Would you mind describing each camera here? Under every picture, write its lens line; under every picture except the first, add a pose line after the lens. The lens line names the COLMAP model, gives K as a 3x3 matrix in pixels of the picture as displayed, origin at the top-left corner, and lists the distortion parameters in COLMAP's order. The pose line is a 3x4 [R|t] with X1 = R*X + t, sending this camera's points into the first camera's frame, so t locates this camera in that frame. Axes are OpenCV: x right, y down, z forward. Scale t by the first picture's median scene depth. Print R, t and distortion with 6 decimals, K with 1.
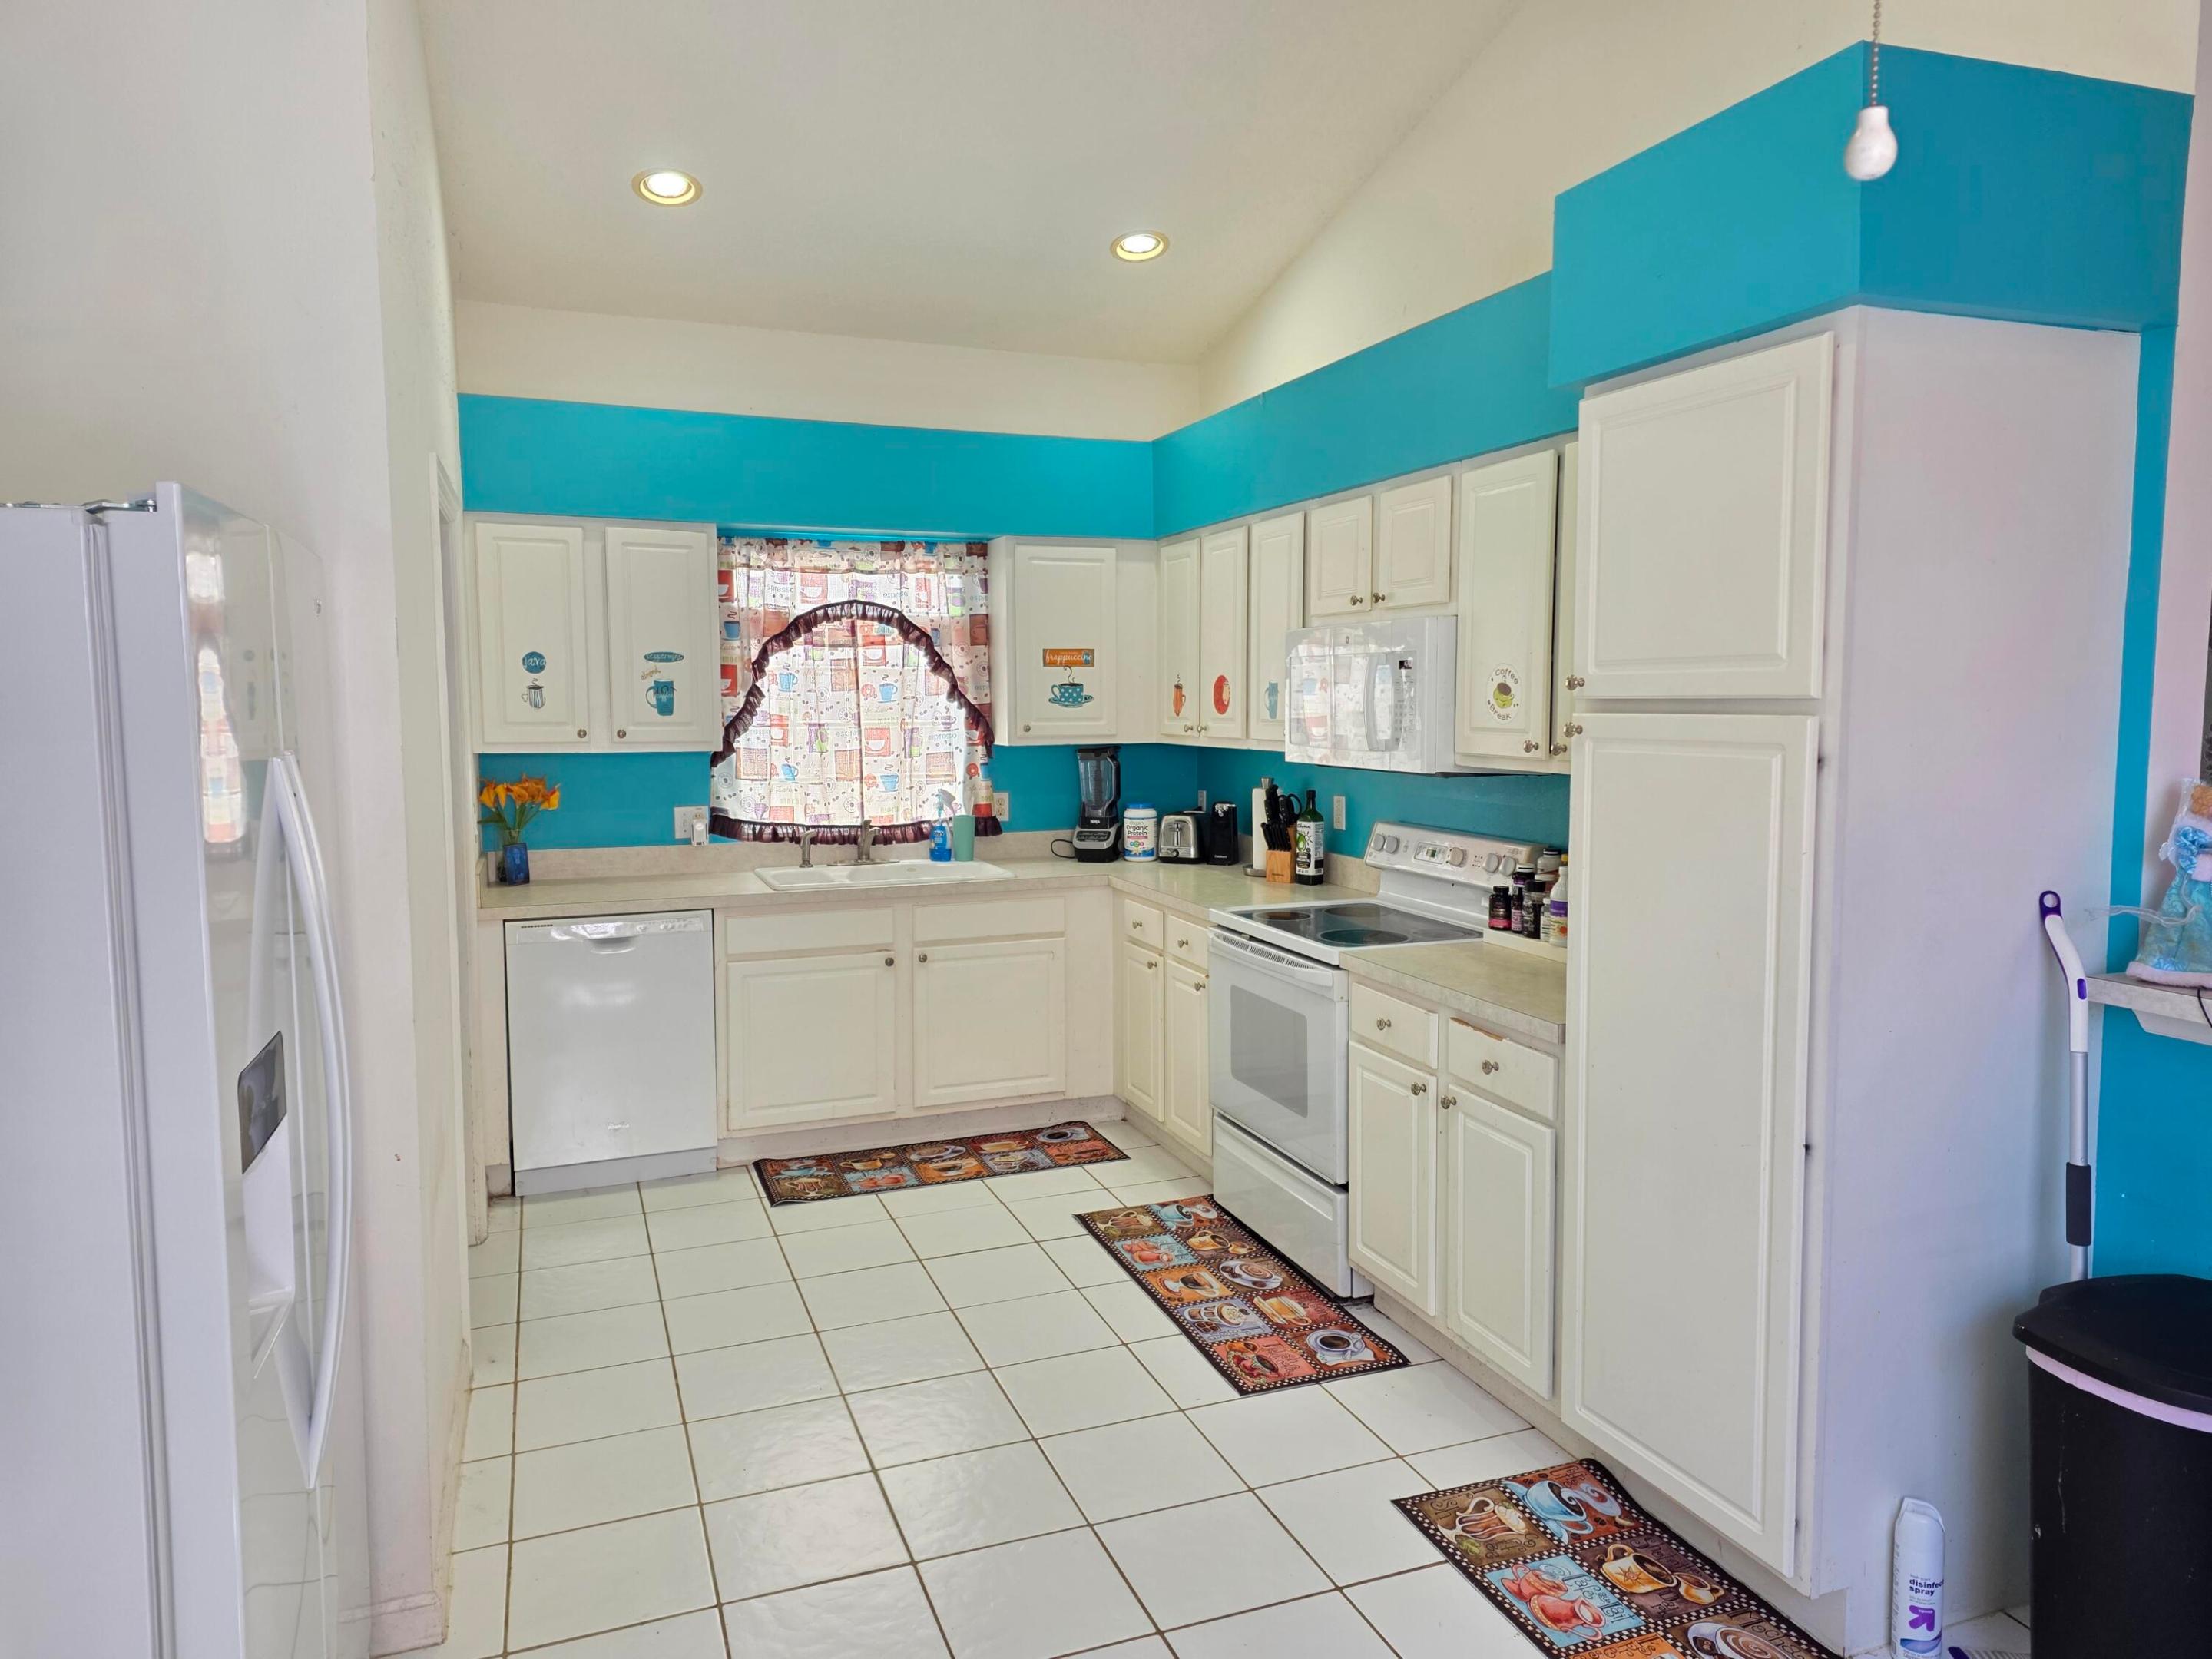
lens RADIAL K [[1441.1, 0, 1098.9], [0, 1441.1, 814.3], [0, 0, 1]] dist [0.054721, -0.010620]
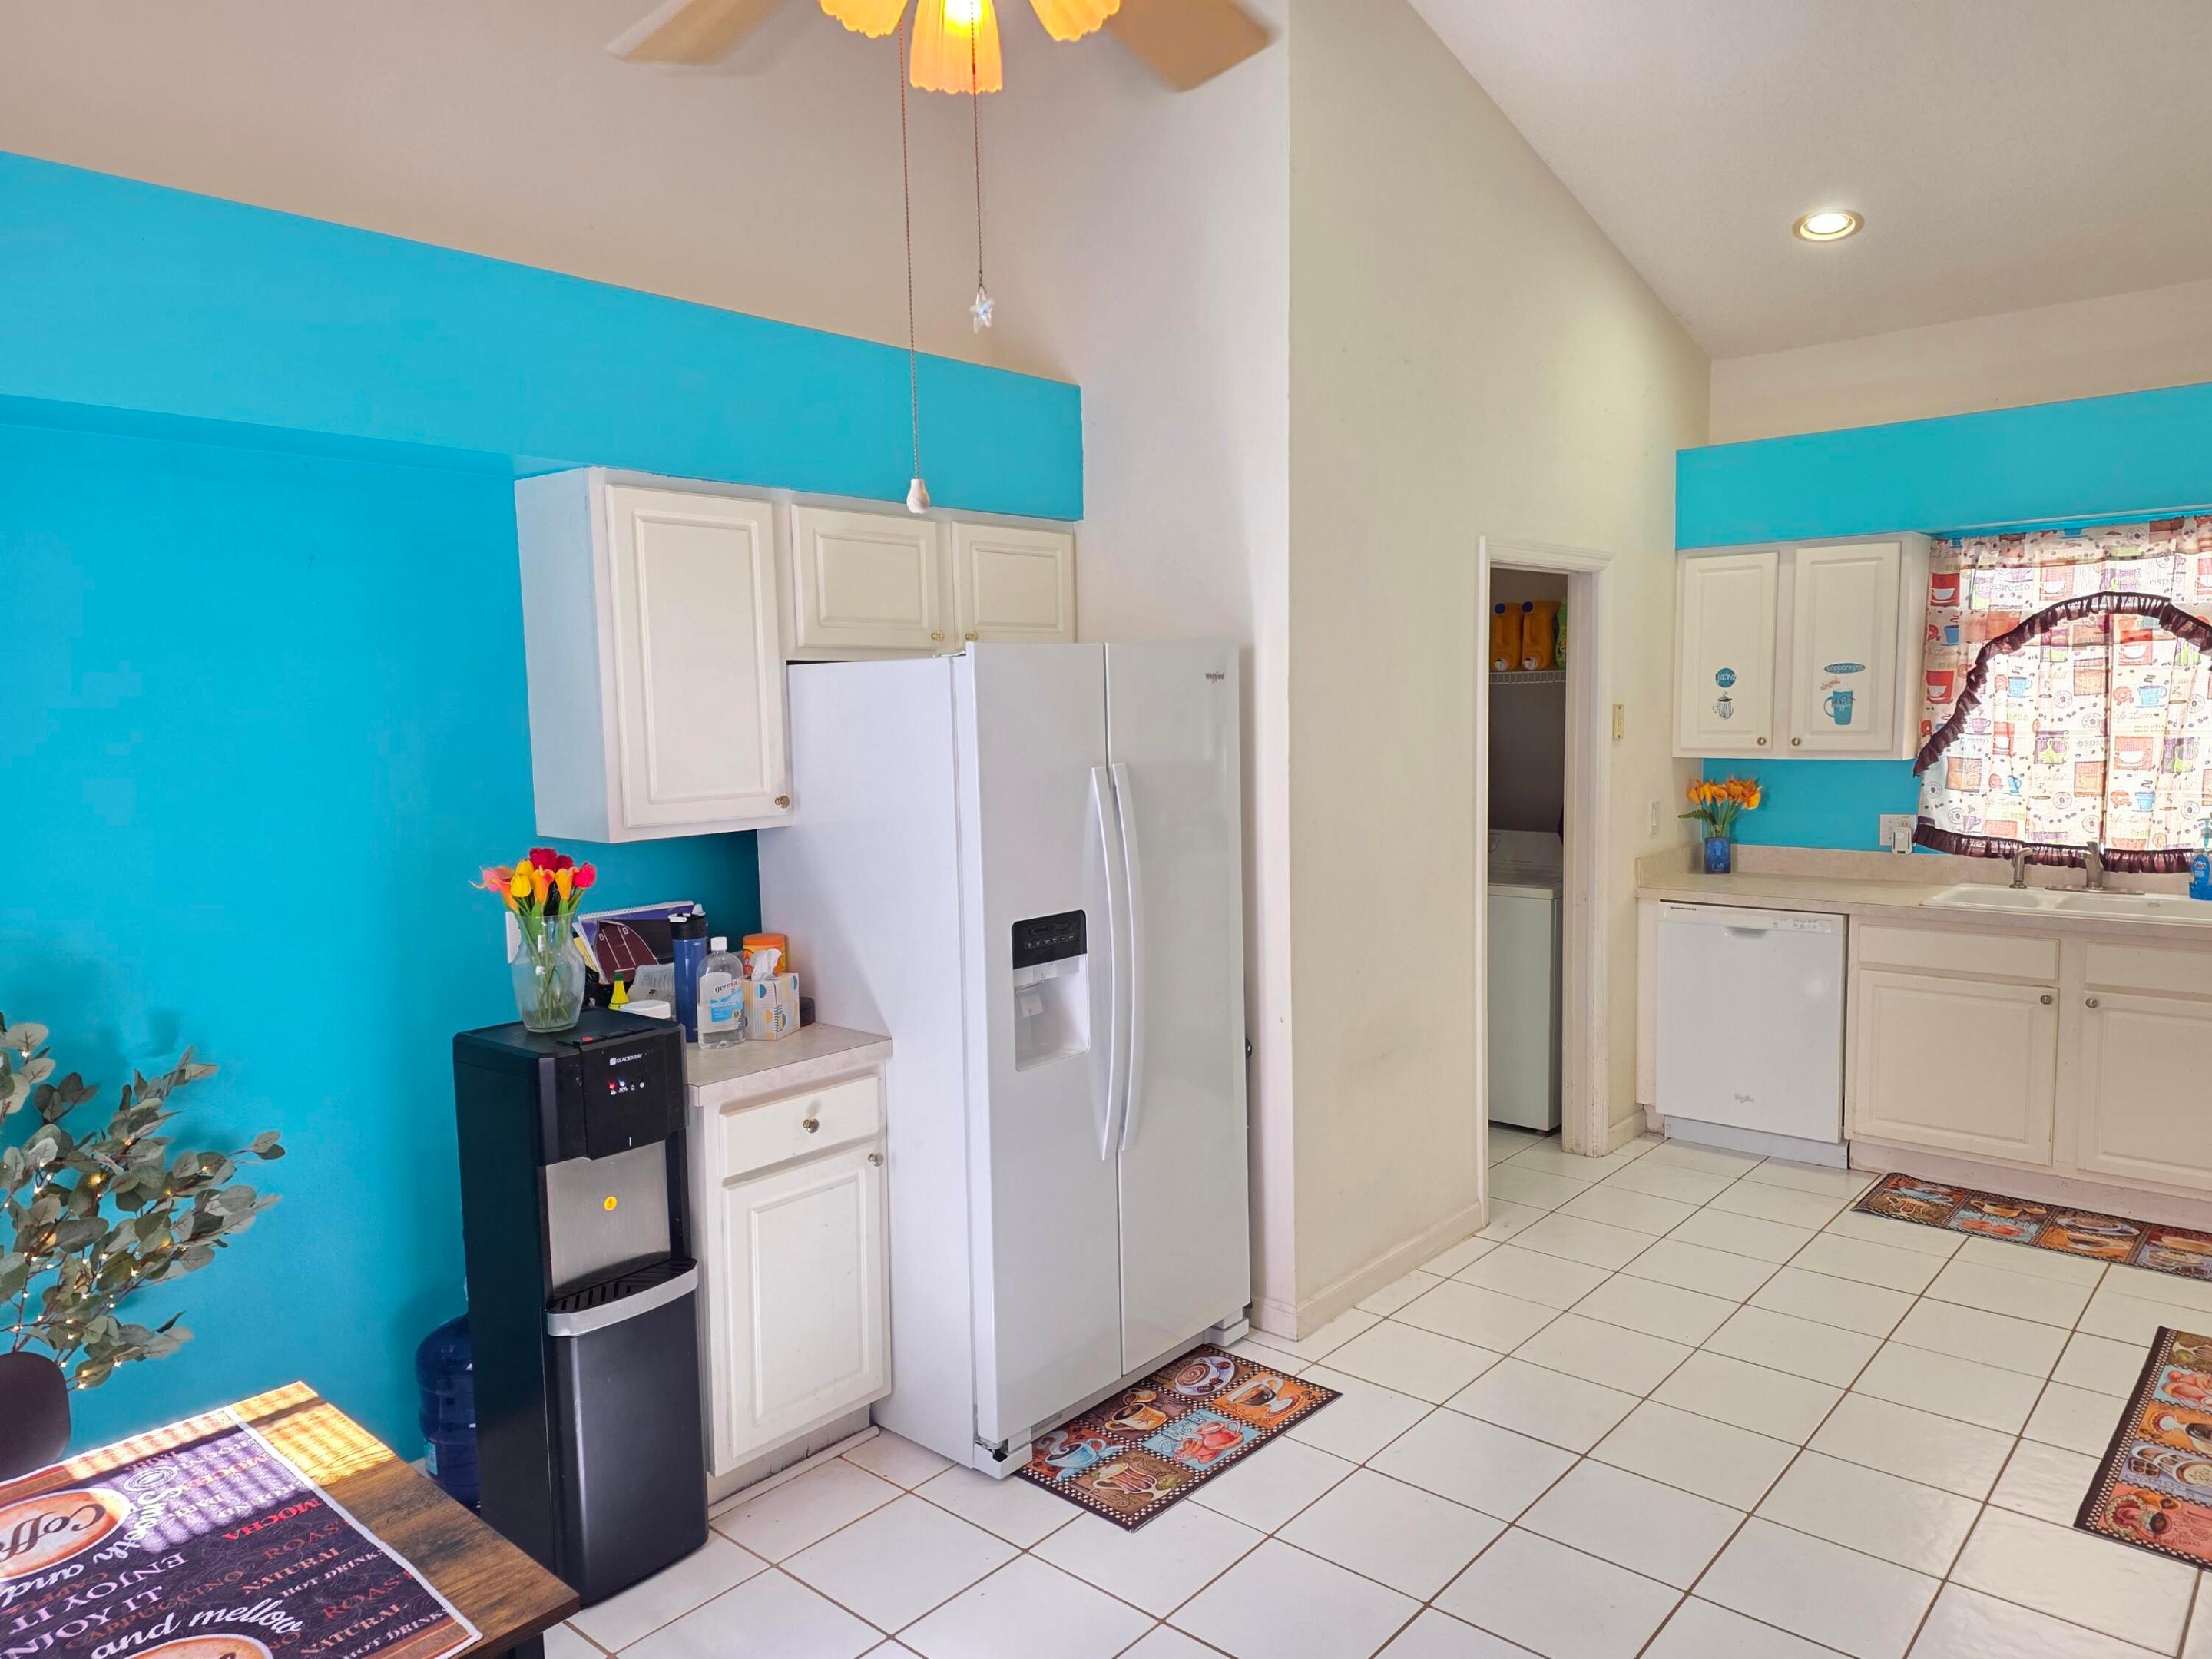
lens RADIAL K [[1441.1, 0, 1094.3], [0, 1441.1, 838.7], [0, 0, 1]] dist [0.054721, -0.010620]
pose [[0.468735, 0.078234, -0.879868, 0.349100], [-0.054415, 0.996736, 0.059636, -0.018689], [0.881661, 0.019924, 0.471462, 0.034956]]
